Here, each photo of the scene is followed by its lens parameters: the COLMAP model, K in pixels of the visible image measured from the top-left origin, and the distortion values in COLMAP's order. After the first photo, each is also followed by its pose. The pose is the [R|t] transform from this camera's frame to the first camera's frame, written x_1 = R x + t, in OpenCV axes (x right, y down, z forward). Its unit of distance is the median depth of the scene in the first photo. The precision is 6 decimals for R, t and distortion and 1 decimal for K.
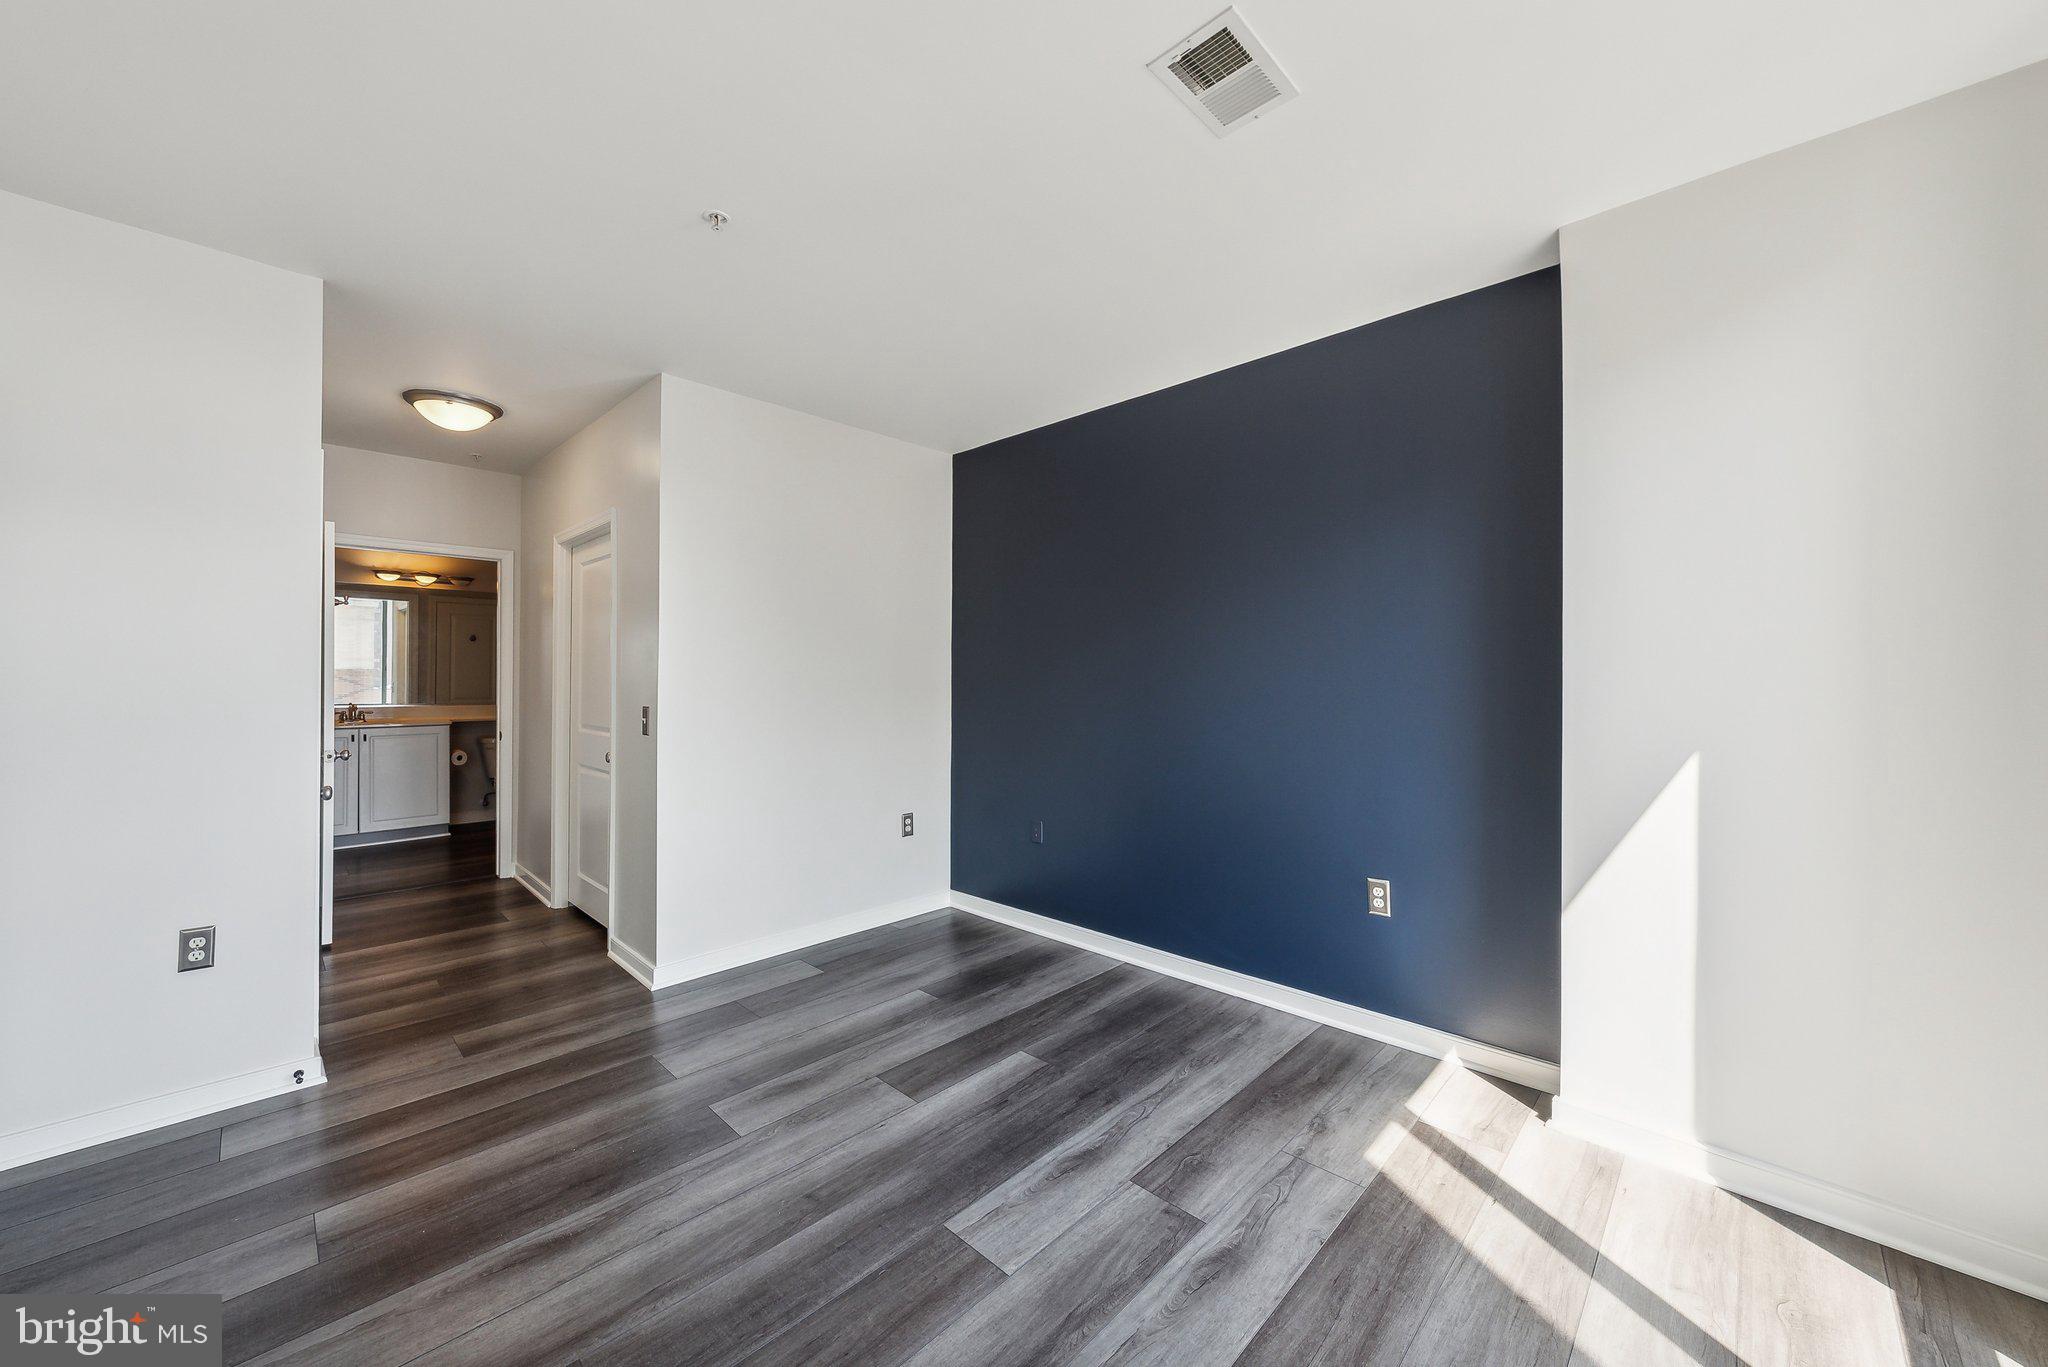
lens RADIAL K [[766.0, 0, 997.8], [0, 766.0, 679.5], [0, 0, 1]] dist [-0.000854, -0.000566]
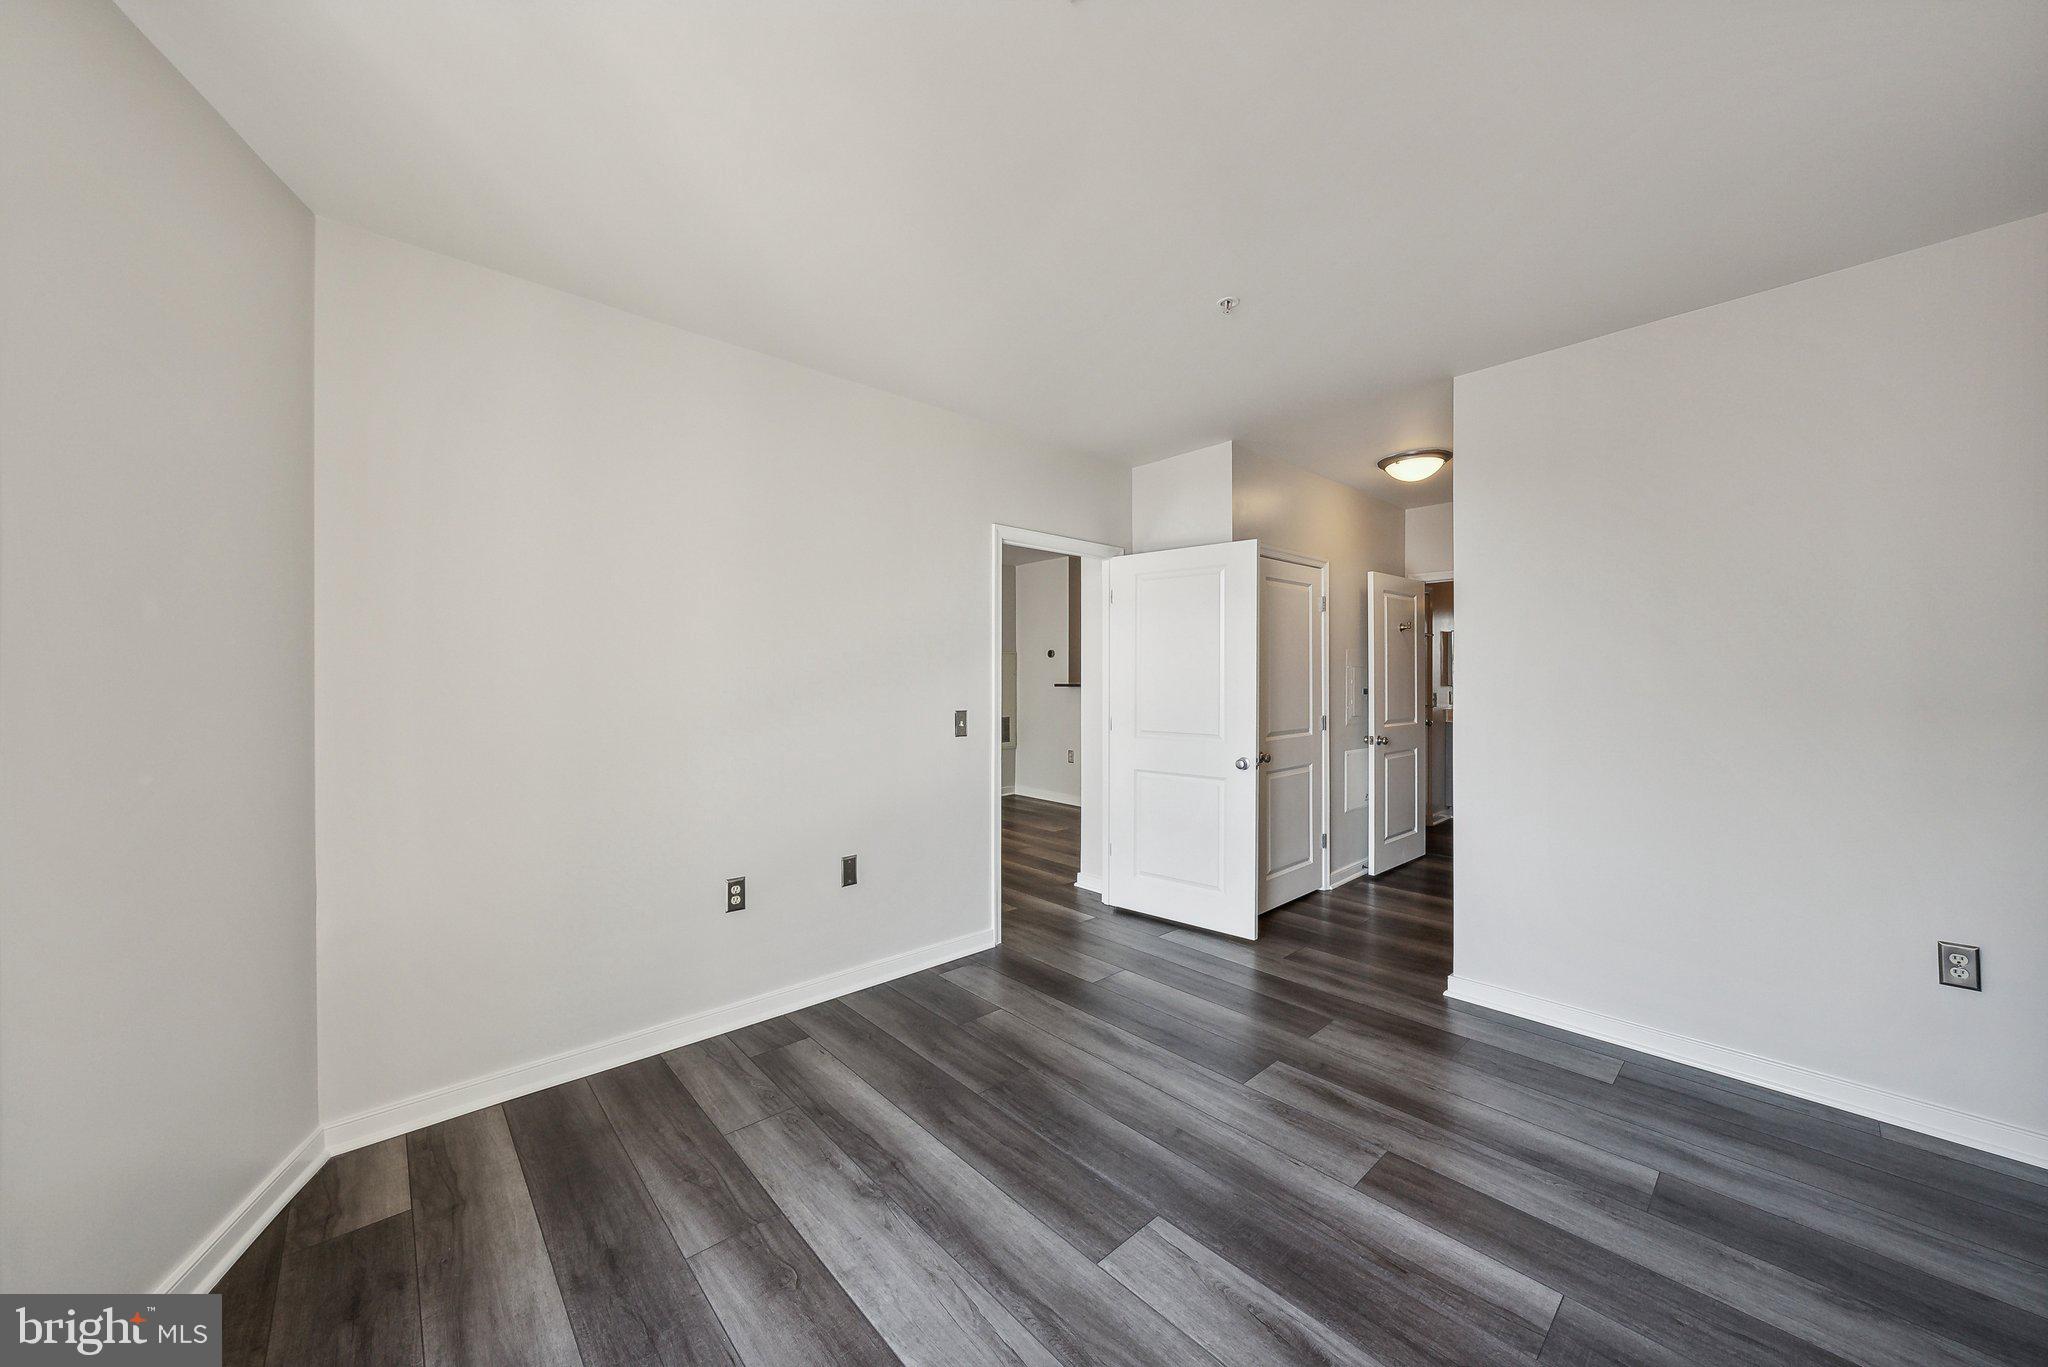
lens RADIAL K [[706.9, 0, 1030.1], [0, 706.9, 679.1], [0, 0, 1]] dist [-0.000949, -0.000386]
pose [[-0.035070, -0.004307, -0.999376, 0.689692], [-0.001957, 0.999989, -0.004241, -0.009850], [0.999383, 0.001807, -0.035078, 0.660239]]
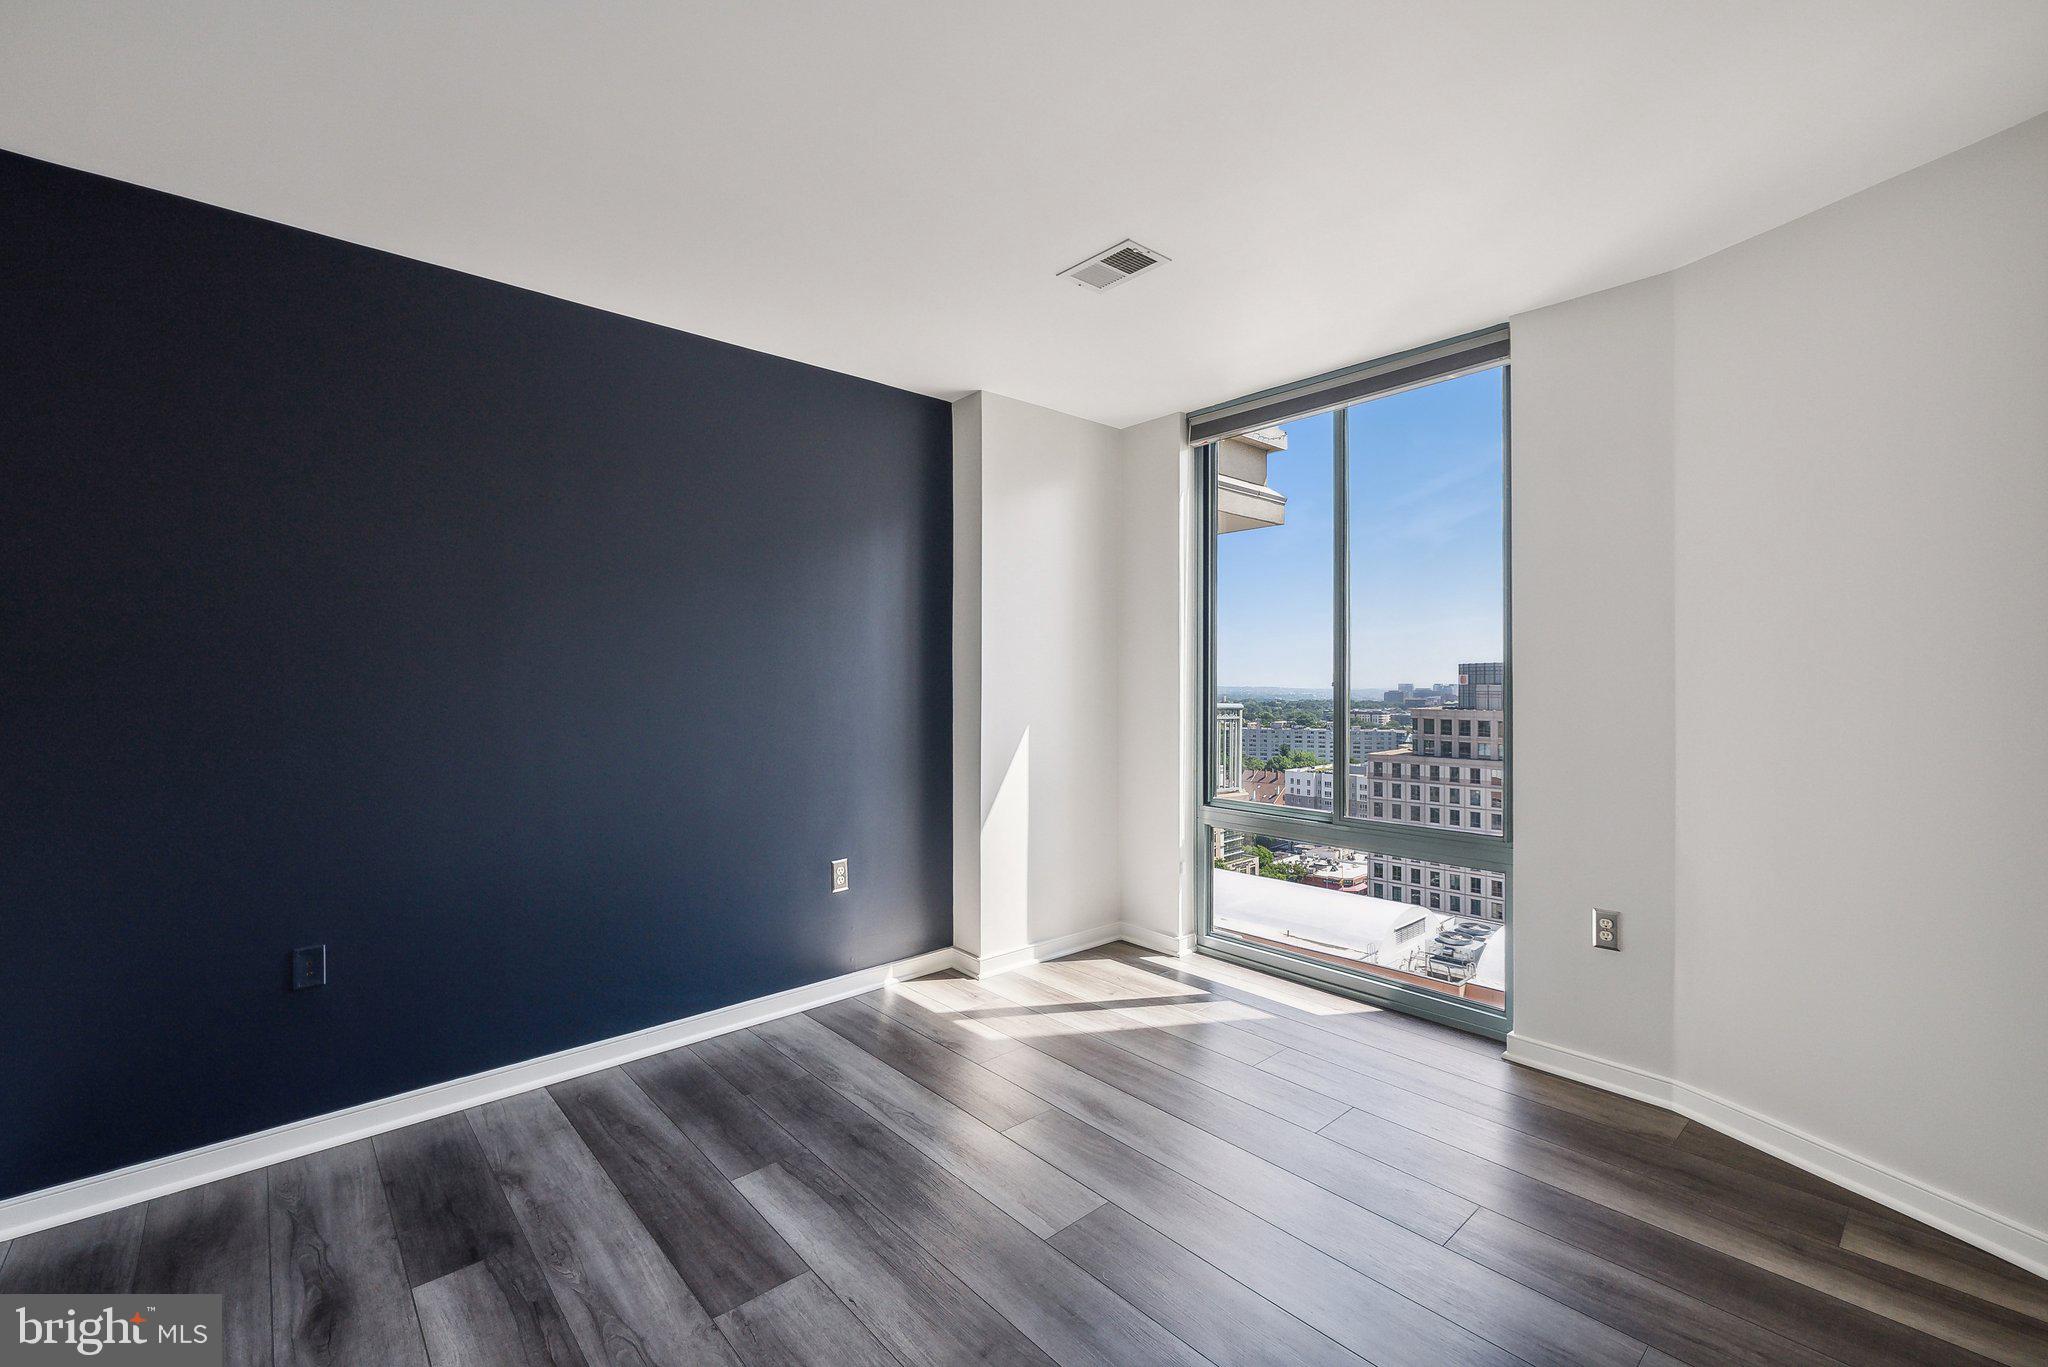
lens RADIAL K [[879.4, 0, 1049.5], [0, 879.4, 682.5], [0, 0, 1]] dist [-0.003050, -0.000286]
pose [[0.026056, -0.006078, 0.999642, -0.930275], [0.004255, 0.999973, 0.005969, -0.016194], [-0.999651, 0.004098, 0.026082, 0.738247]]
